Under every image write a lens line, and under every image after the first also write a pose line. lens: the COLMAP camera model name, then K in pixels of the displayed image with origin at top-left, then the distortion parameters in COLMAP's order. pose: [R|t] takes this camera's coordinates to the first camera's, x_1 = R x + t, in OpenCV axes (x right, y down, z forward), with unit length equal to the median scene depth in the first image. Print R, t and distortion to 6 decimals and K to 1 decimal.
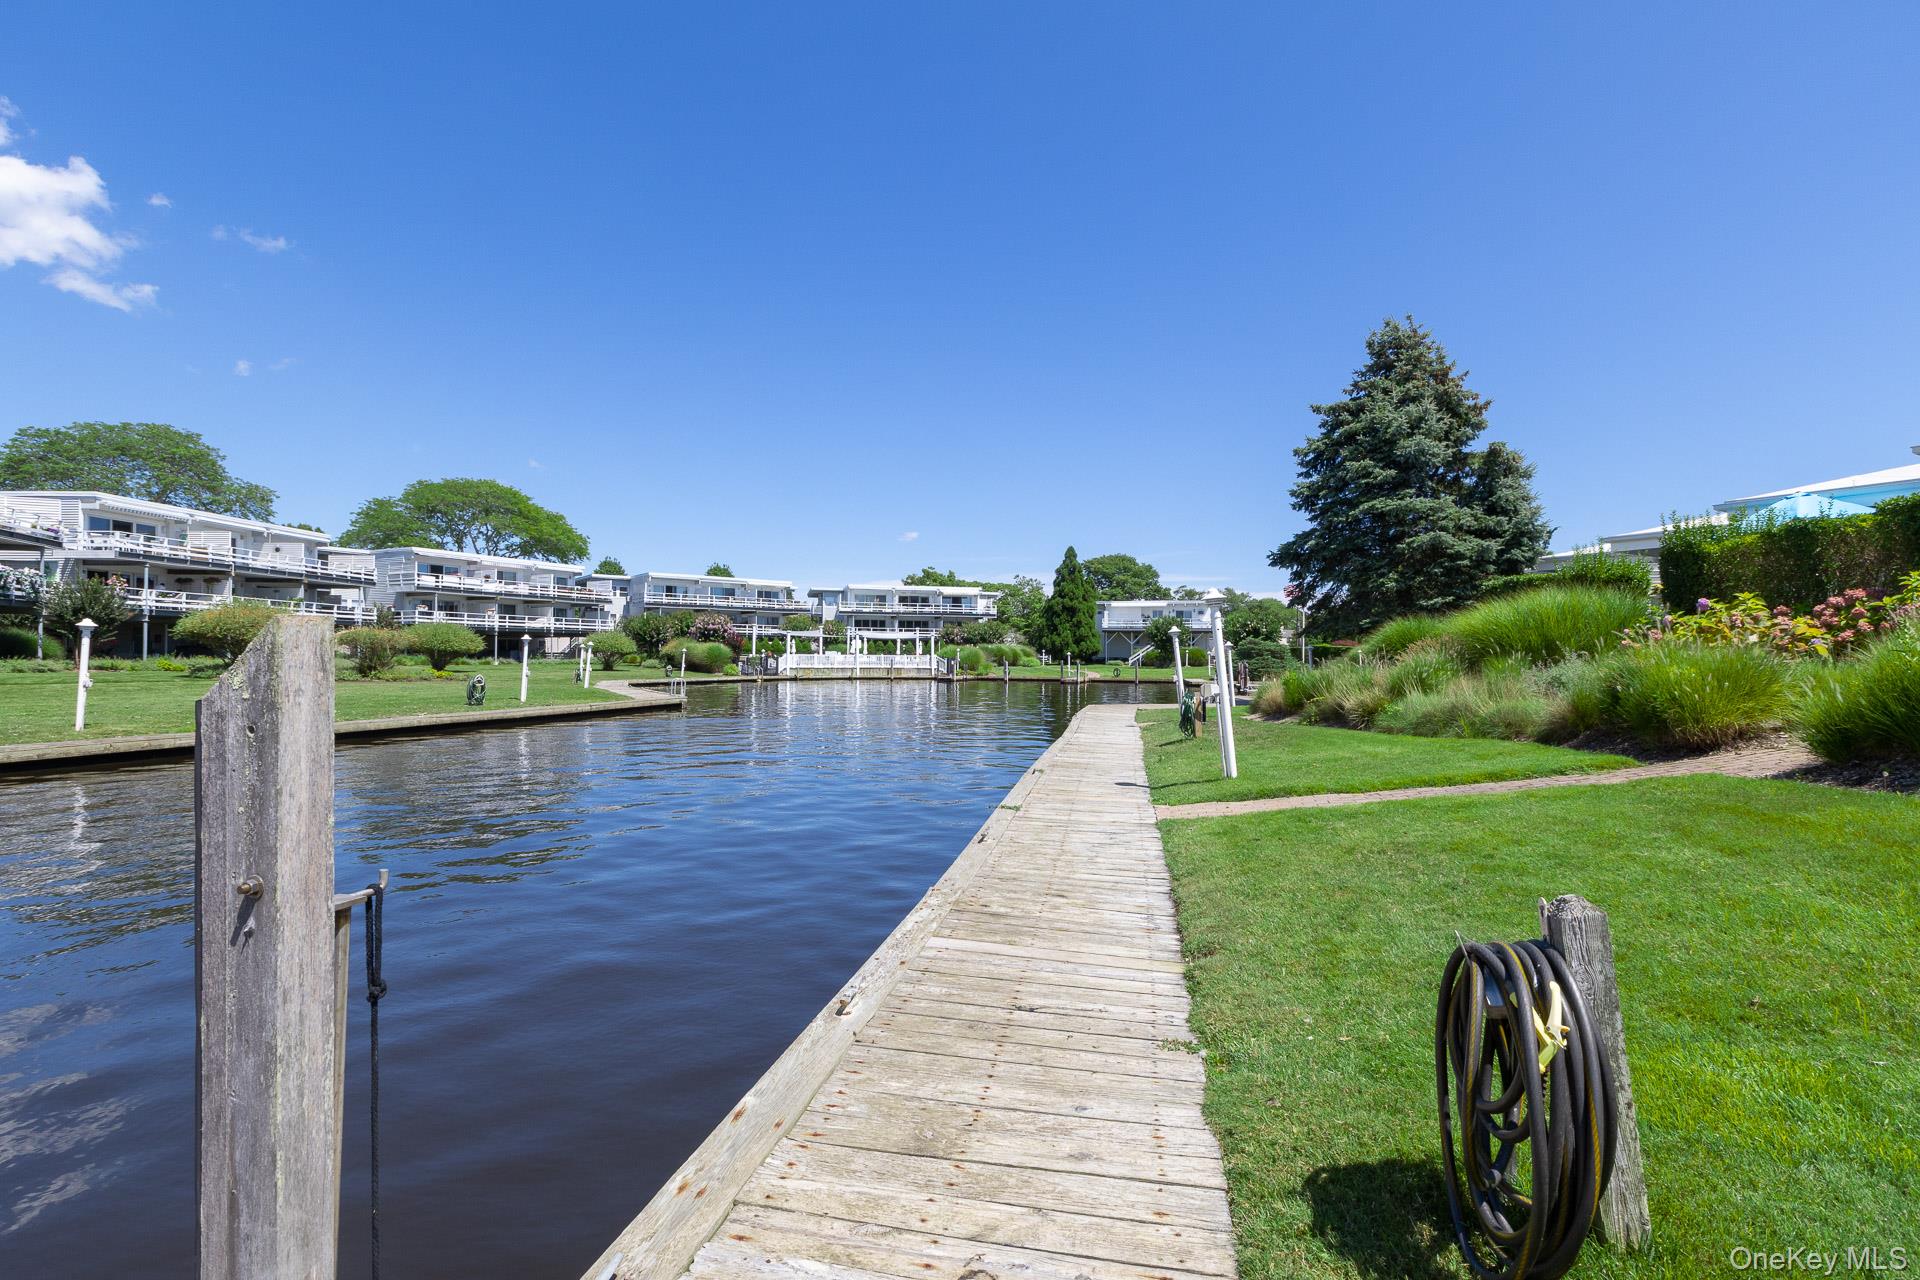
lens RADIAL K [[872.2, 0, 964.6], [0, 872.2, 641.6], [0, 0, 1]] dist [0.011729, -0.000507]
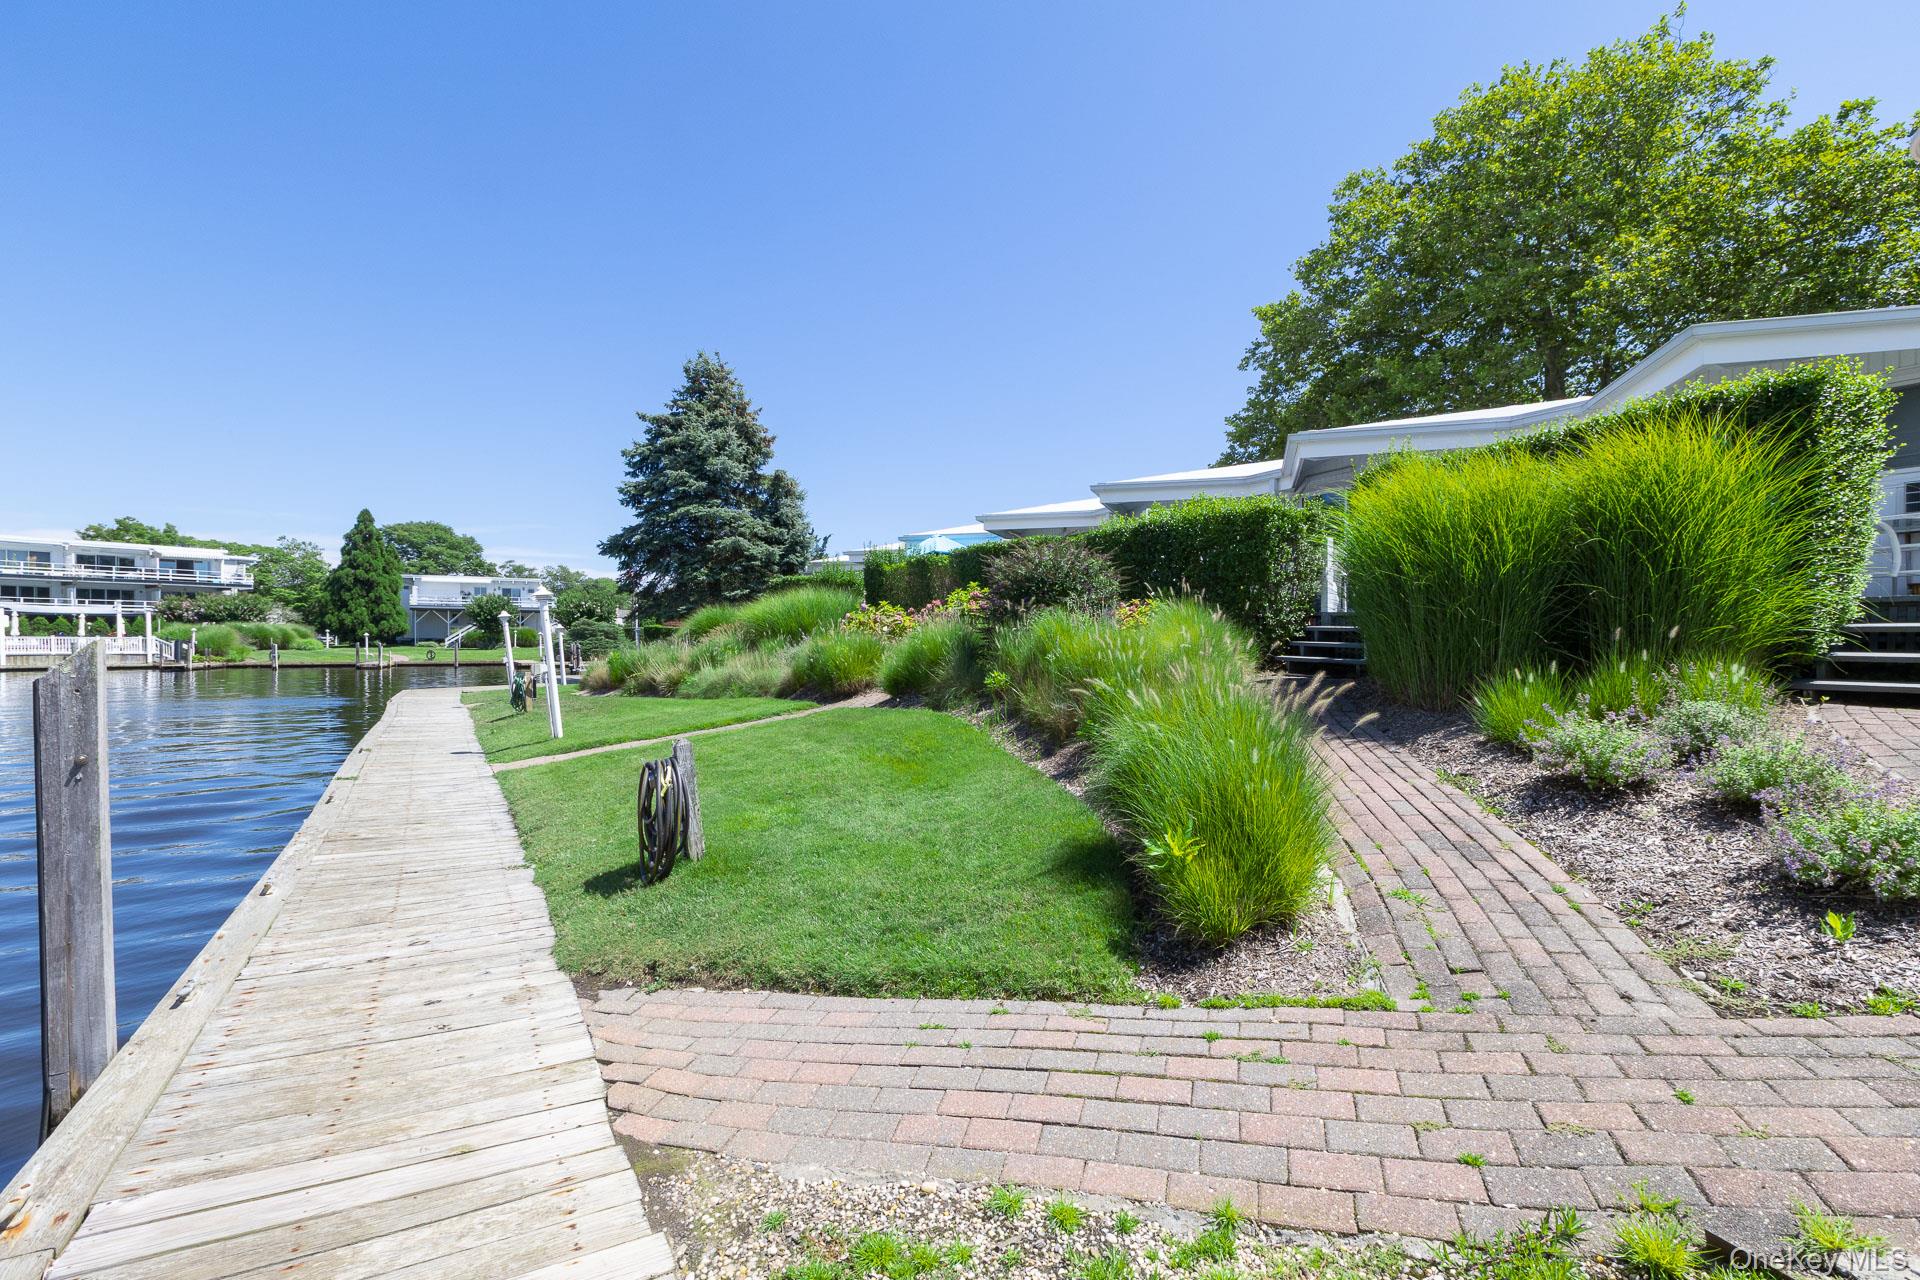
lens RADIAL K [[872.2, 0, 964.6], [0, 872.2, 641.6], [0, 0, 1]] dist [0.011729, -0.000507]
pose [[0.748733, -0.007646, 0.662828, -0.032492], [-0.008158, 0.999751, 0.020748, -0.004974], [-0.662822, -0.020942, 0.748484, -0.118774]]
